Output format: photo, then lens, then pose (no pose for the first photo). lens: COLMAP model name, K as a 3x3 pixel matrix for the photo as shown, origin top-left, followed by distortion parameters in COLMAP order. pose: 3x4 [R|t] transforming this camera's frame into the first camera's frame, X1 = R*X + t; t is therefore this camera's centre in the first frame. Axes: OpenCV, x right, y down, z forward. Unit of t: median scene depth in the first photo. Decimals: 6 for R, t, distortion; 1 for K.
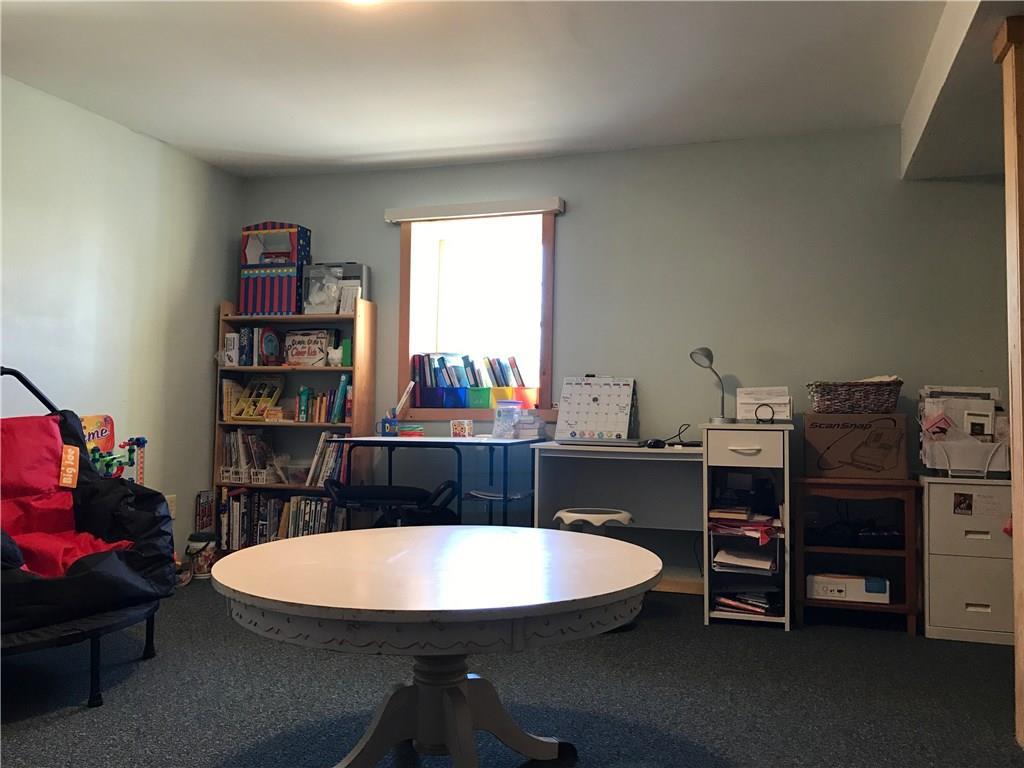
lens RADIAL K [[833.6, 0, 512.0], [0, 833.6, 384.0], [0, 0, 1]] dist [0.002818, 0.001597]
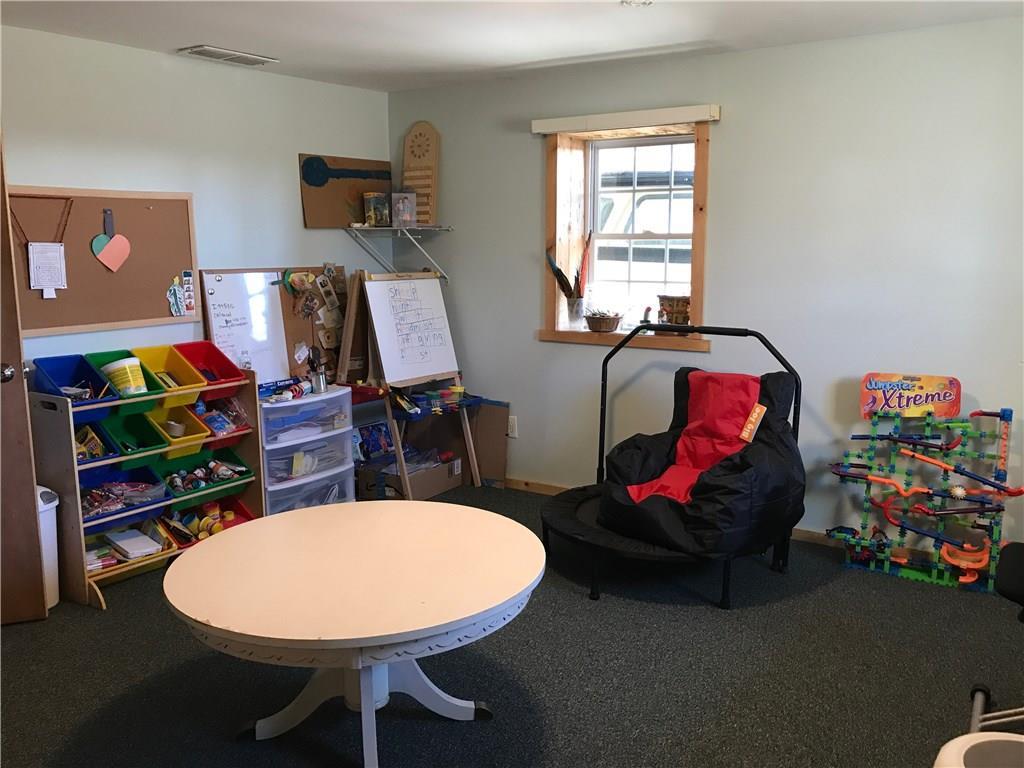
lens RADIAL K [[833.6, 0, 512.0], [0, 833.6, 384.0], [0, 0, 1]] dist [0.002818, 0.001597]
pose [[-0.322357, 0.153285, -0.934125, 0.613729], [0.040952, 0.988137, 0.148016, -0.132093], [0.945732, 0.009460, -0.324810, 1.066554]]
